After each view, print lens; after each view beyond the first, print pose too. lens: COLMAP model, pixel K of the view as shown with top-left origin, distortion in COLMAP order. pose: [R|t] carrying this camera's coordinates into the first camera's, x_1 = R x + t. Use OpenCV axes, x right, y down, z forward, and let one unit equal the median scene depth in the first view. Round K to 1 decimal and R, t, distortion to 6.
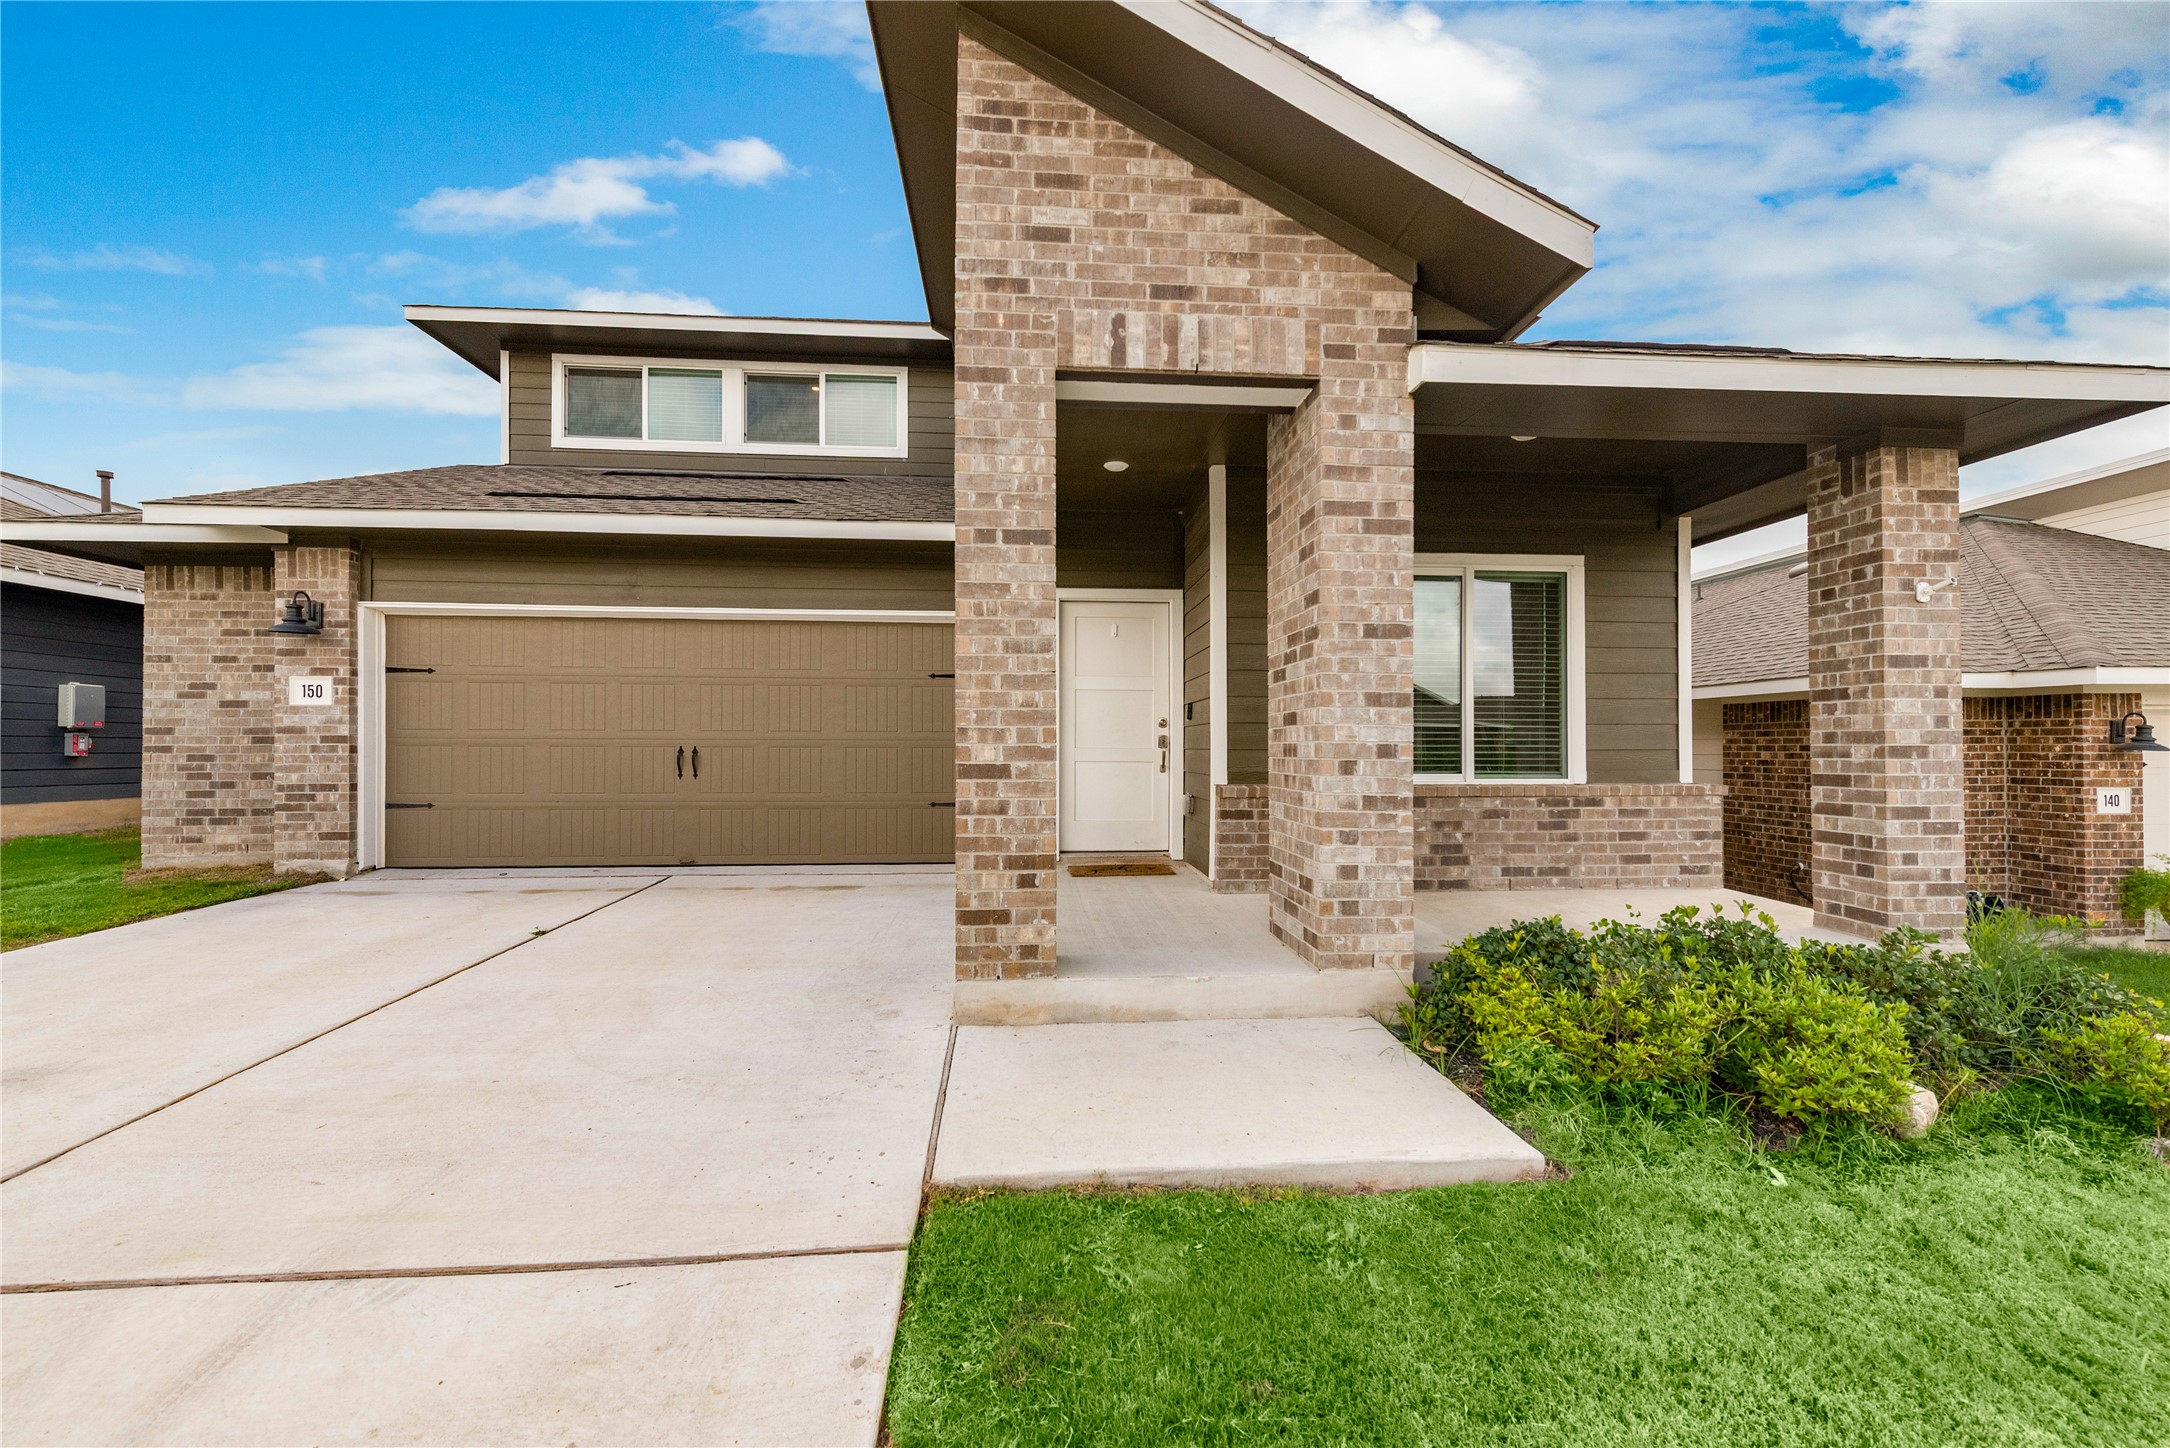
lens RADIAL K [[835.1, 0, 1100.0], [0, 835.1, 729.3], [0, 0, 1]] dist [0.001114, 0.000117]
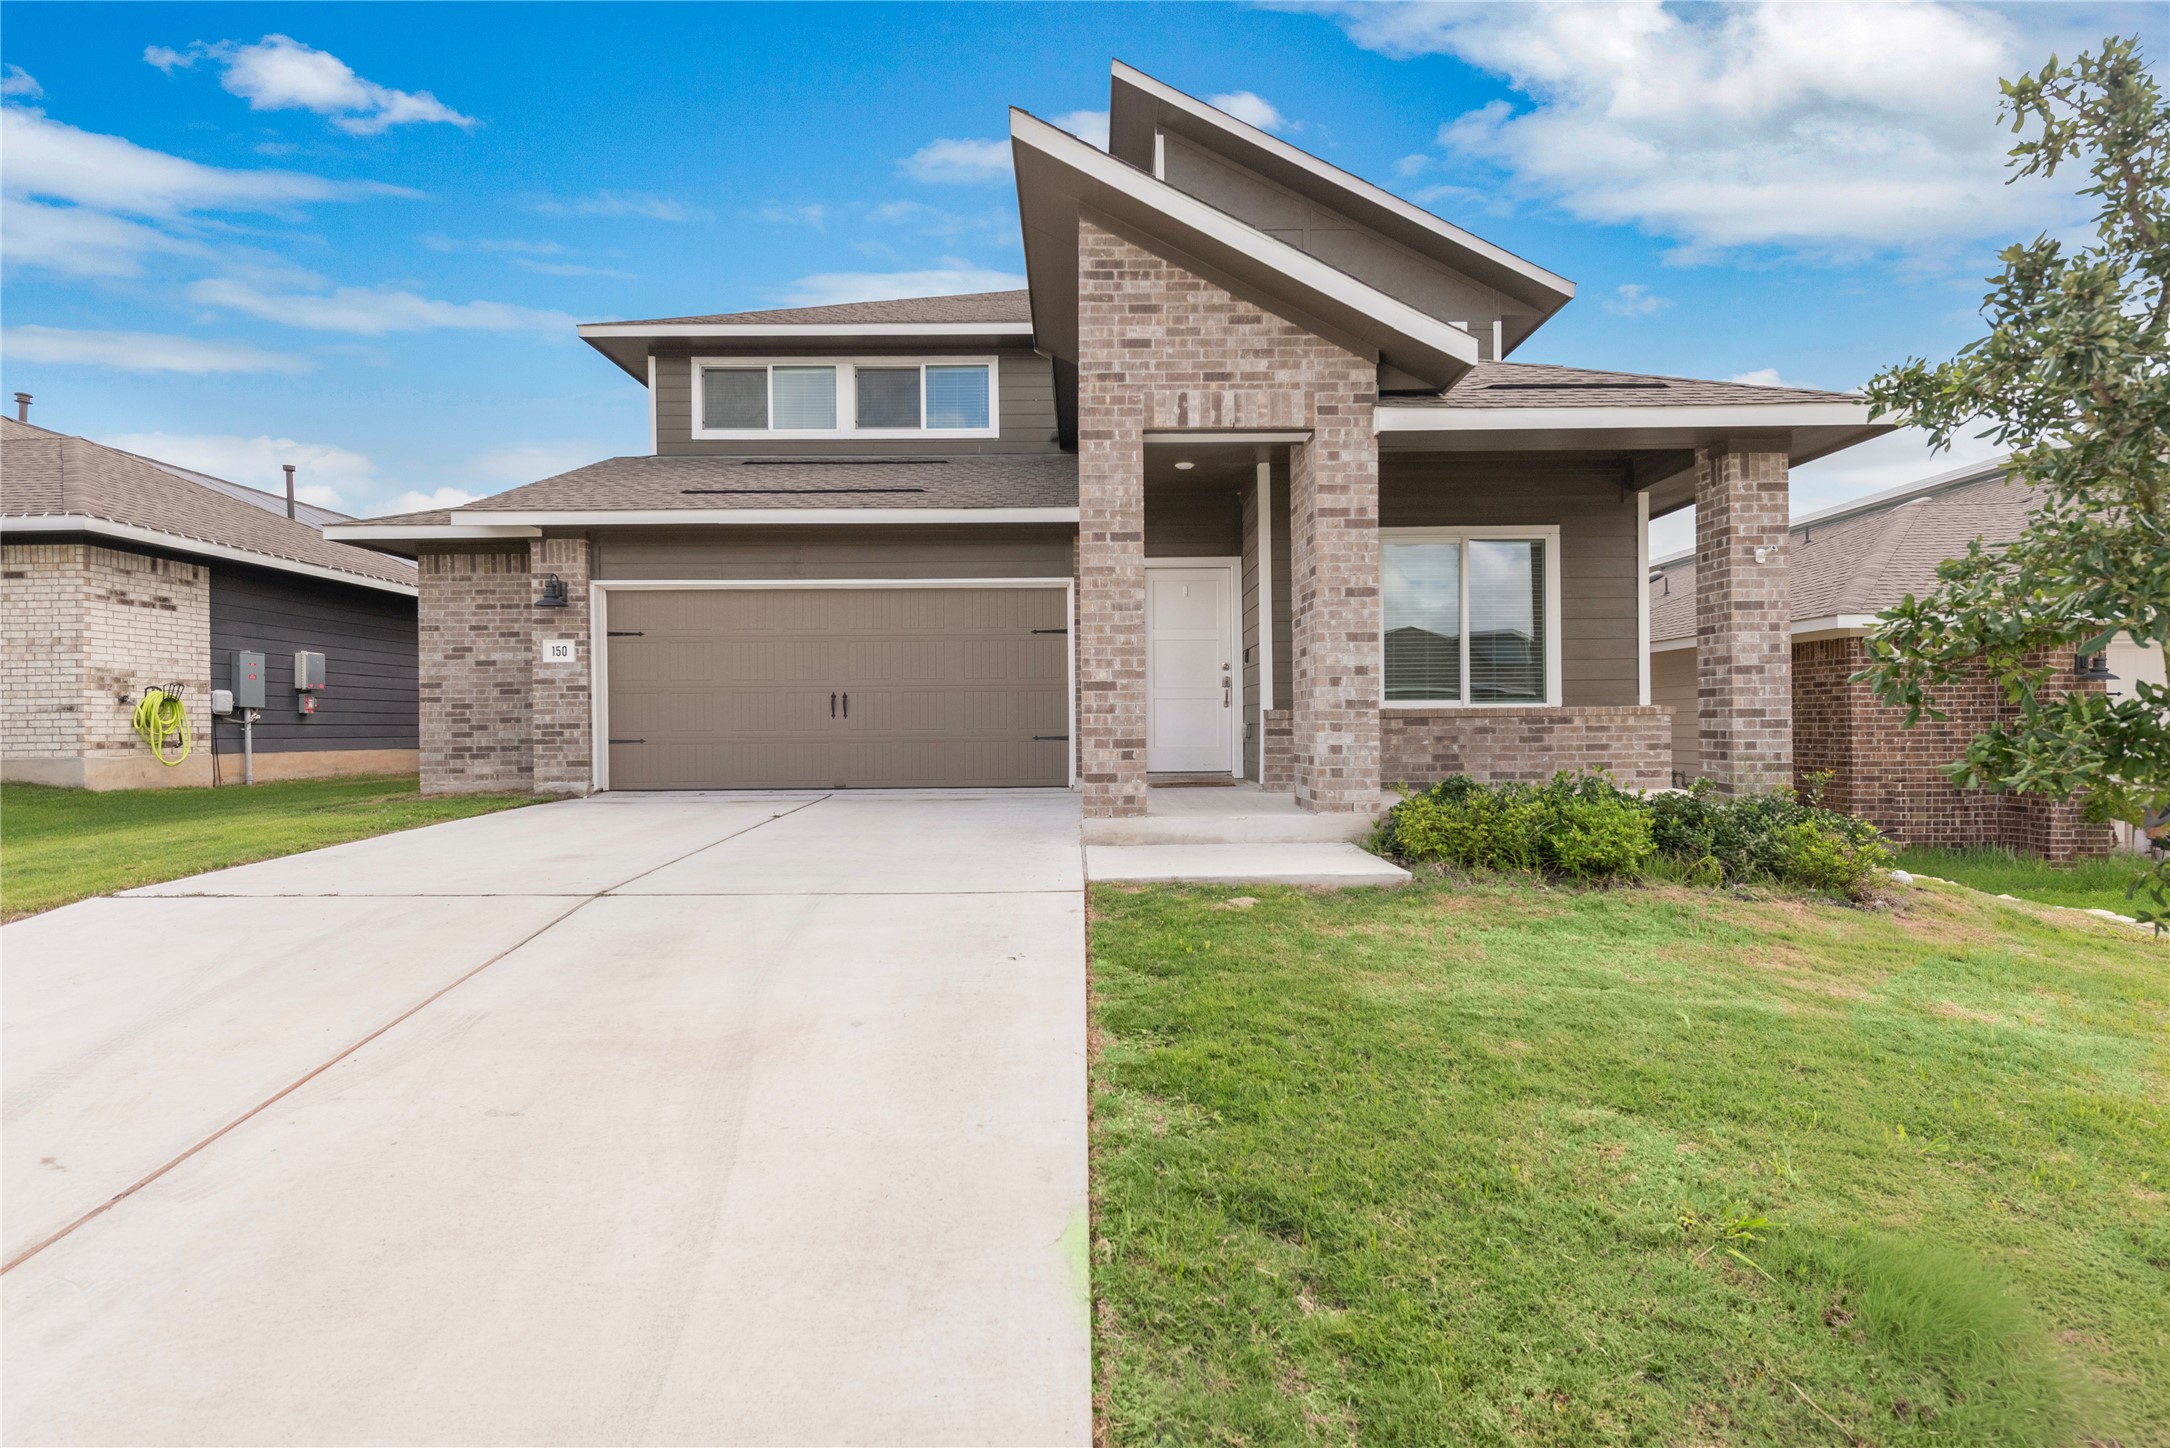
lens RADIAL K [[1056.8, 0, 1085.0], [0, 1056.8, 724.0], [0, 0, 1]] dist [0.000936, -0.000713]
pose [[0.996176, -0.008949, -0.086905, 0.004270], [0.010215, 0.999848, 0.014130, 0.062218], [0.086765, -0.014963, 0.996116, -0.662729]]
